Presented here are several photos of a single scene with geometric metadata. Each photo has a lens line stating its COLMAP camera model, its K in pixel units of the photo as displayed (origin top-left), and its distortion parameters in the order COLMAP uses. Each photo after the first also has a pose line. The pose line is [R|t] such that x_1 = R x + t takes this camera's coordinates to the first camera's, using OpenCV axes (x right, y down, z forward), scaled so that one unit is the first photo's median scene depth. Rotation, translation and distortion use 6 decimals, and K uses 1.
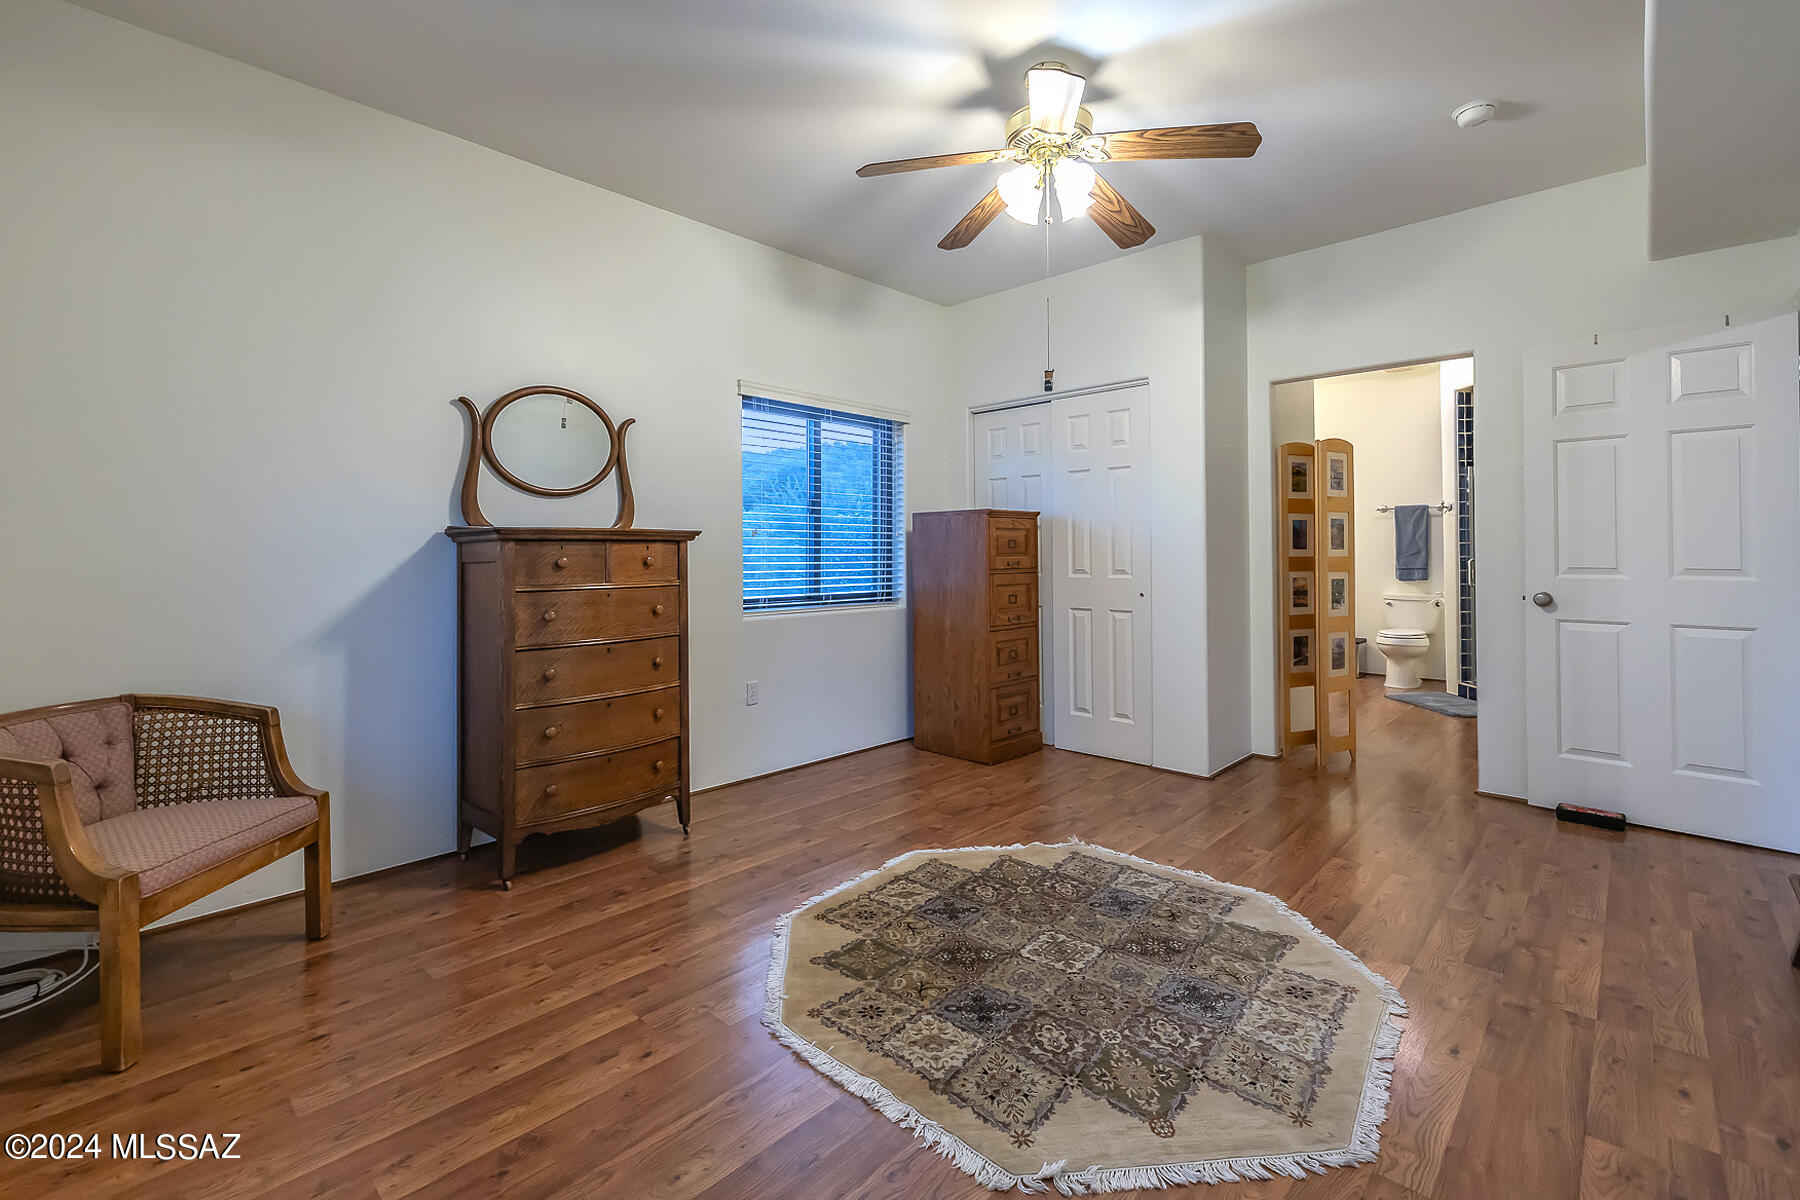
lens RADIAL K [[772.0, 0, 898.9], [0, 772.0, 541.9], [0, 0, 1]] dist [-0.000219, 0.000253]
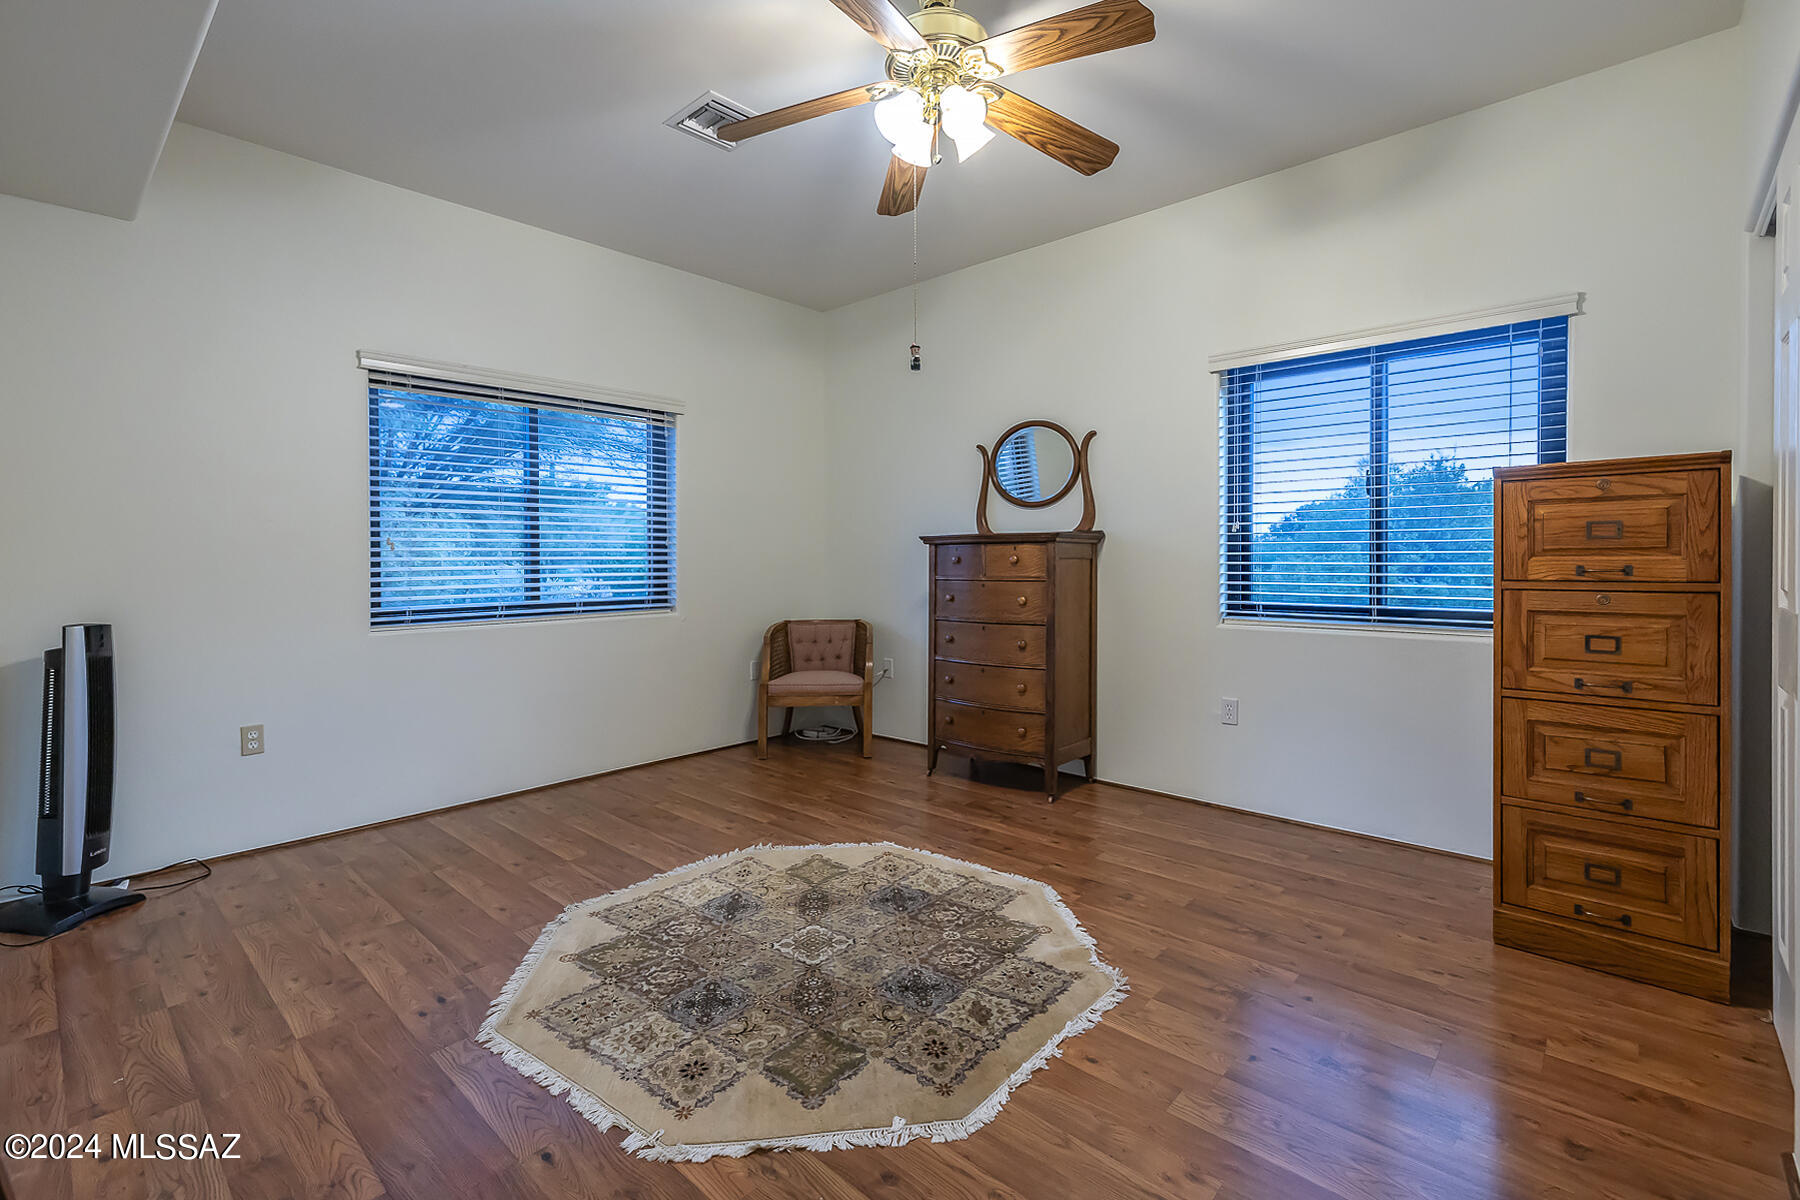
lens RADIAL K [[805.3, 0, 907.0], [0, 805.3, 559.4], [0, 0, 1]] dist [-0.000040, 0.000003]
pose [[0.030748, 0.009436, -0.999483, 1.063922], [0.022441, 0.999697, 0.010129, 0.009899], [0.999275, -0.022741, 0.030527, 0.919057]]
